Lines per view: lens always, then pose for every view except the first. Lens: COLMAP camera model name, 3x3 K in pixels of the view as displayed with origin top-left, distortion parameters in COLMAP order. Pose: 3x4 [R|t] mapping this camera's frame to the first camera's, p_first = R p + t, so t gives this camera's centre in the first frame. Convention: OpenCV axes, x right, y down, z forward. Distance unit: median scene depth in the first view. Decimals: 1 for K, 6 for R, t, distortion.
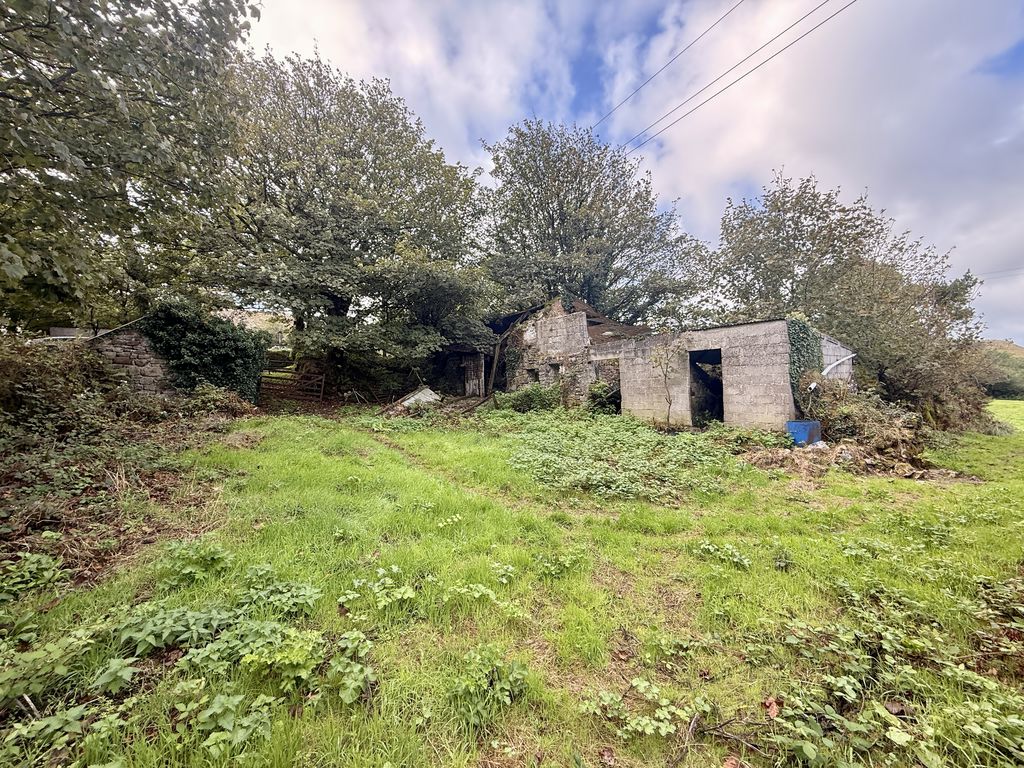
lens RADIAL K [[418.0, 0, 512.9], [0, 418.0, 384.5], [0, 0, 1]] dist [-0.003225, 0.001015]
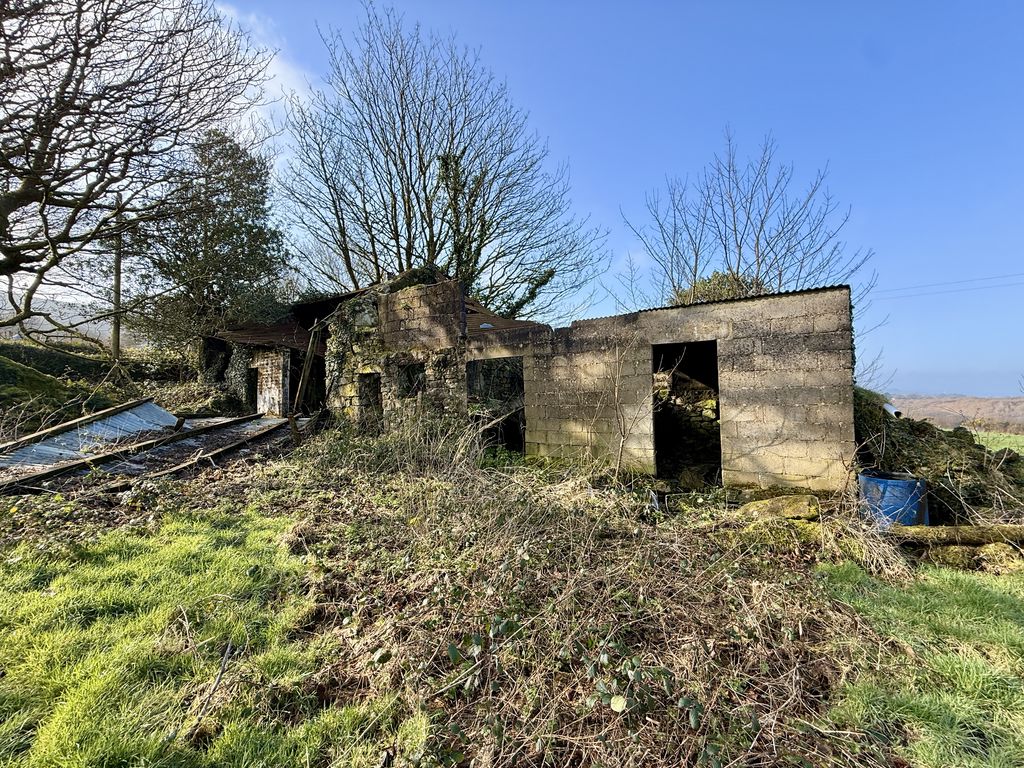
lens RADIAL K [[418.0, 0, 508.4], [0, 418.0, 383.3], [0, 0, 1]] dist [-0.003225, 0.001015]
pose [[0.999525, 0.017826, -0.025152, 0.650251], [-0.018189, 0.999733, -0.014284, -0.053976], [0.024891, 0.014734, 0.999582, 1.222205]]
